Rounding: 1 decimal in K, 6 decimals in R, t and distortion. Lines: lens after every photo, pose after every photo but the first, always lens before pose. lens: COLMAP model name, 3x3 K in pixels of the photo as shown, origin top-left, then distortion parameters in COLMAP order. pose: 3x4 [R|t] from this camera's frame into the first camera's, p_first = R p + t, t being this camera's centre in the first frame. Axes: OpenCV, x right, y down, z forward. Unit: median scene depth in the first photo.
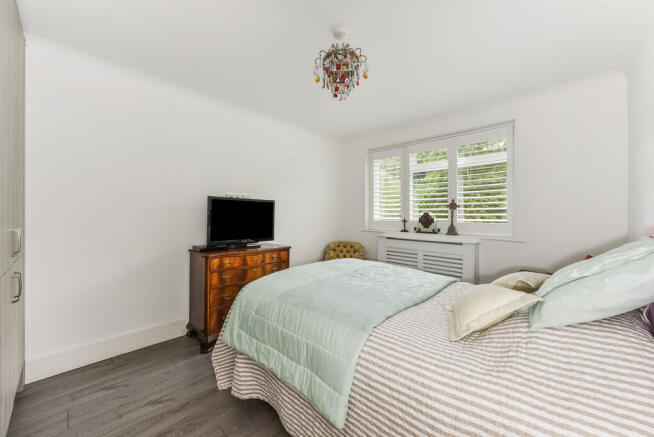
lens RADIAL K [[259.4, 0, 328.6], [0, 259.4, 217.7], [0, 0, 1]] dist [-0.000248, -0.000259]
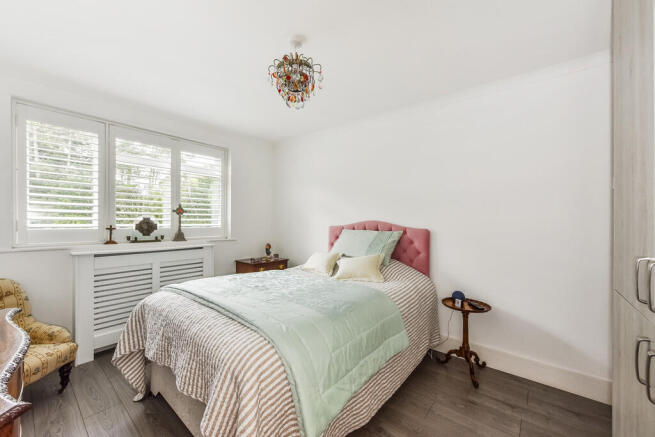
lens RADIAL K [[259.8, 0, 329.1], [0, 259.8, 217.7], [0, 0, 1]] dist [-0.000248, -0.000259]
pose [[-0.067297, 0.005358, 0.997719, -0.498726], [0.005492, 0.999972, -0.004999, -0.011551], [-0.997718, 0.005143, -0.067324, 0.480250]]
